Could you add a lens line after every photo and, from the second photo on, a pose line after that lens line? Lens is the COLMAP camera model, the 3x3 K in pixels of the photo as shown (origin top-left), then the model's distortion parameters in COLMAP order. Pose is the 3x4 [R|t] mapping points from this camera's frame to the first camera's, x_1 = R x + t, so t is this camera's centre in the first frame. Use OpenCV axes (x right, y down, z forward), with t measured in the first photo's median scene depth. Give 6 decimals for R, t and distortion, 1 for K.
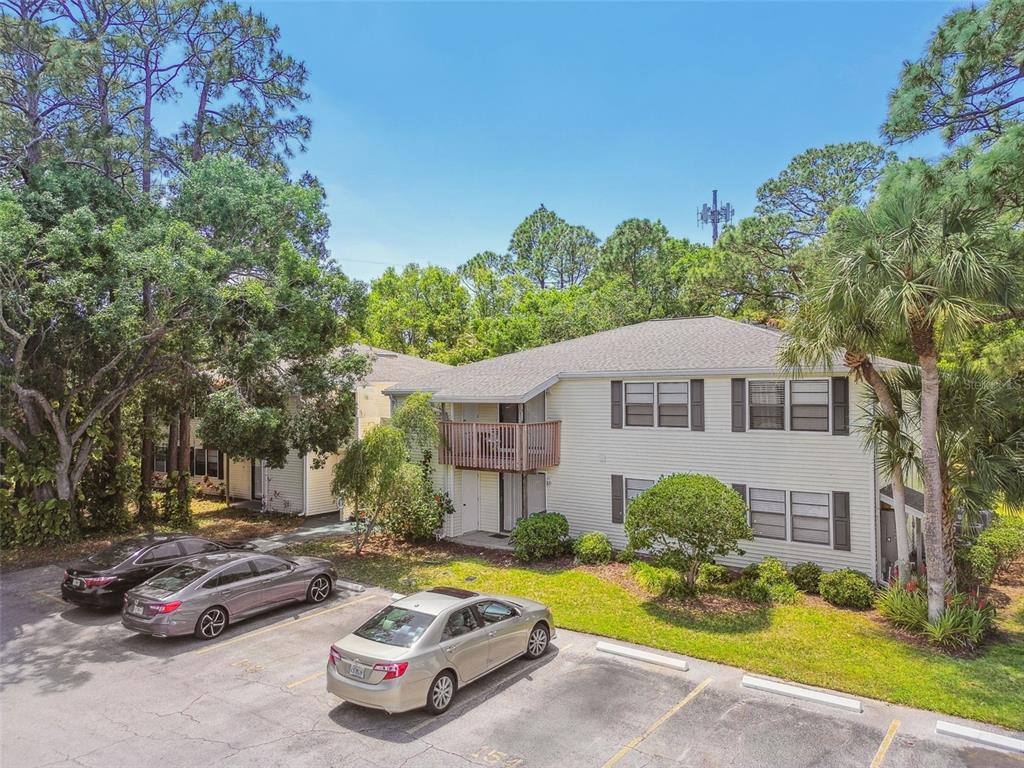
lens RADIAL K [[755.2, 0, 513.7], [0, 755.2, 388.0], [0, 0, 1]] dist [0.027080, -0.017996]
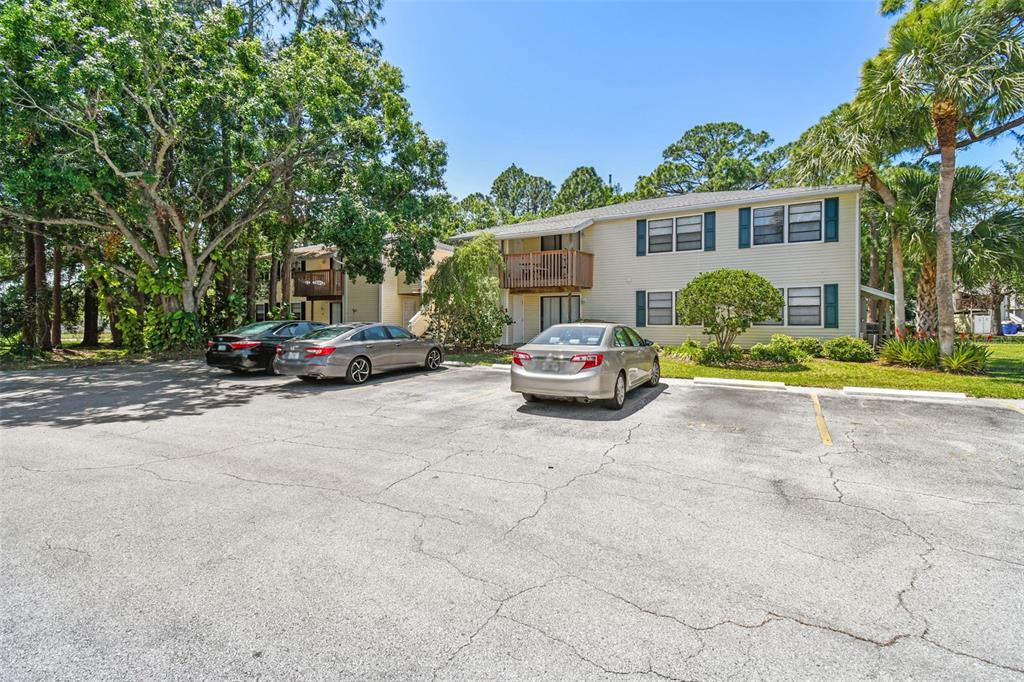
lens RADIAL K [[467.7, 0, 506.1], [0, 467.7, 331.8], [0, 0, 1]] dist [0.027121, -0.012502]
pose [[0.991723, 0.007550, 0.128176, -0.206174], [-0.007862, 0.999967, 0.001928, 0.189653], [-0.128157, -0.002920, 0.991750, 0.210303]]
